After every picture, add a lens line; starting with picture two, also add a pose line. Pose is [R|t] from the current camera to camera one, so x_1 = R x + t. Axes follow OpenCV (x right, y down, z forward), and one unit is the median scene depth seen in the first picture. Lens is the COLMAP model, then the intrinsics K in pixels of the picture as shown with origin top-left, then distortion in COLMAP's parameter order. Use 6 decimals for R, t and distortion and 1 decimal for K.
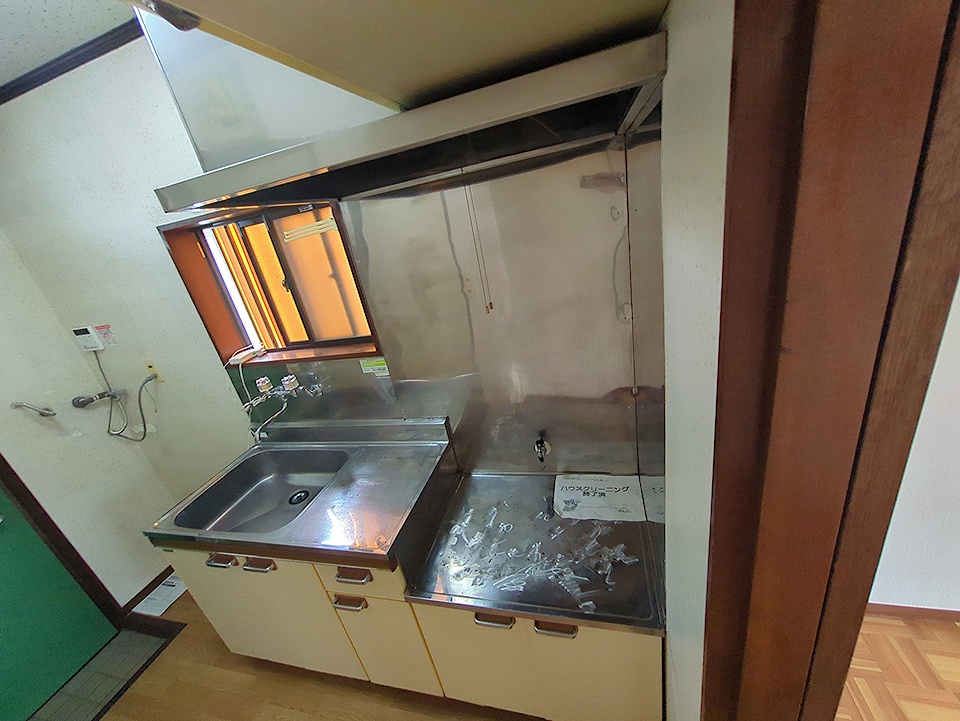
lens RADIAL K [[377.3, 0, 490.2], [0, 377.3, 358.8], [0, 0, 1]] dist [-0.003317, 0.000294]
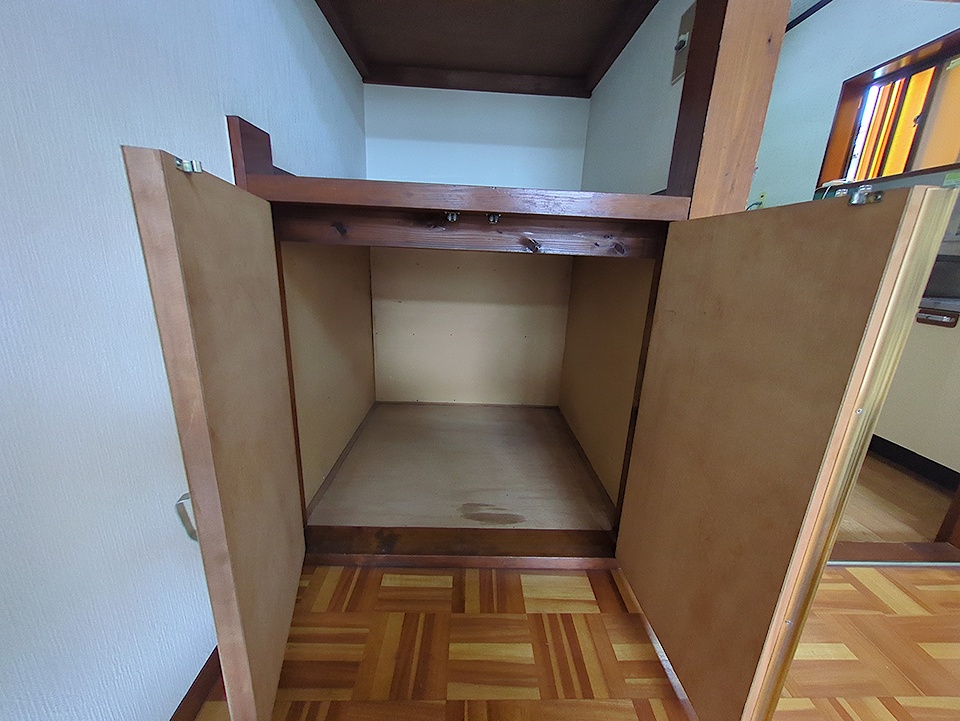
lens RADIAL K [[377.3, 0, 481.1], [0, 377.3, 357.4], [0, 0, 1]] dist [-0.003317, 0.000294]
pose [[0.255551, 0.436871, -0.862460, 0.551101], [-0.437992, 0.847599, 0.299564, 0.800791], [0.861891, 0.301197, 0.407951, -0.556816]]
